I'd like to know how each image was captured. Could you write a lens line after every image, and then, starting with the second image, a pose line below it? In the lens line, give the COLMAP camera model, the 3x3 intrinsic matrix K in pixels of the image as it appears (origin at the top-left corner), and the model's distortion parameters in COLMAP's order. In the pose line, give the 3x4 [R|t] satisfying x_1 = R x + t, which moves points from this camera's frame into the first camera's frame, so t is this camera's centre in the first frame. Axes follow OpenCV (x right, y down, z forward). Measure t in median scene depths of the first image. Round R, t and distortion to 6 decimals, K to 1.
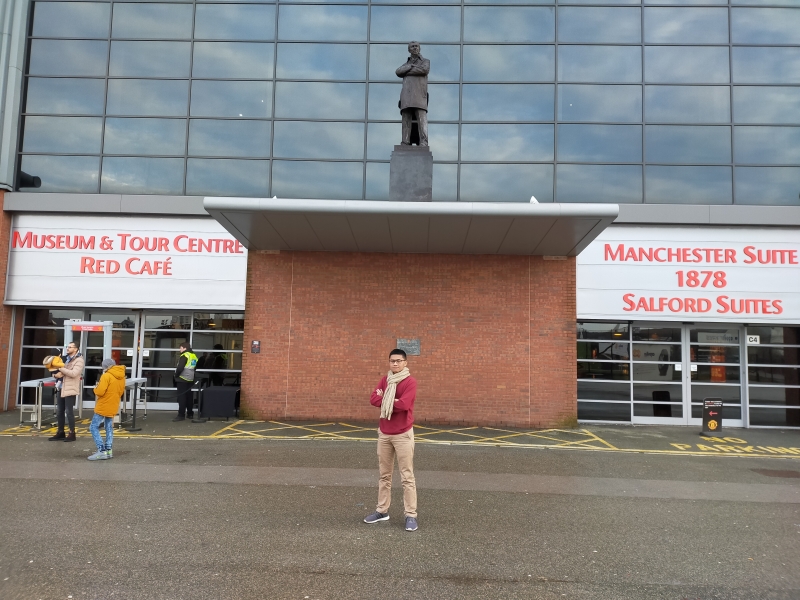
lens RADIAL K [[613.7, 0, 399.3], [0, 613.7, 328.0], [0, 0, 1]] dist [0.088630, -0.125457]
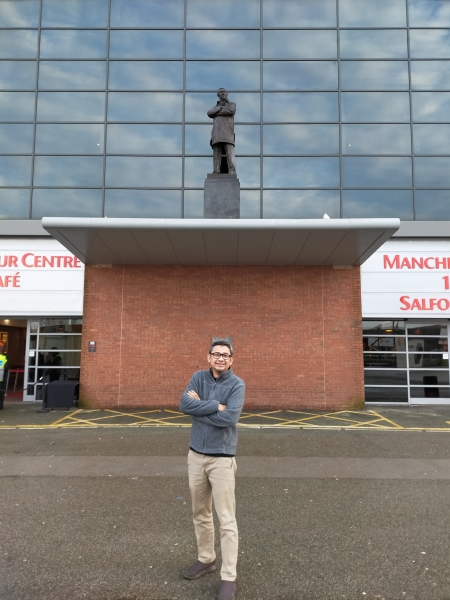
lens RADIAL K [[458.3, 0, 225.9], [0, 458.3, 320.9], [0, 0, 1]] dist [0.056751, -0.075870]
pose [[0.999480, -0.018396, 0.026484, -0.000594], [0.018928, 0.999621, -0.019996, 0.004218], [-0.026106, 0.020487, 0.999449, 0.116034]]
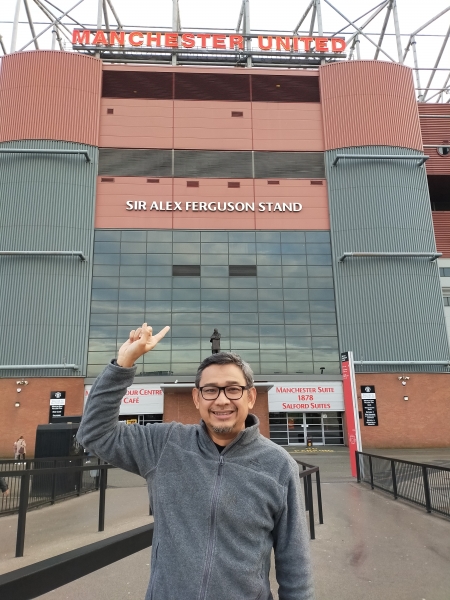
lens RADIAL K [[458.0, 0, 225.0], [0, 458.0, 300.0], [0, 0, 1]] dist [0.082718, -0.080765]
pose [[0.995787, -0.022452, 0.088910, -0.136213], [0.037679, 0.984113, -0.173499, -0.179226], [-0.083602, 0.176118, 0.980813, -1.411146]]
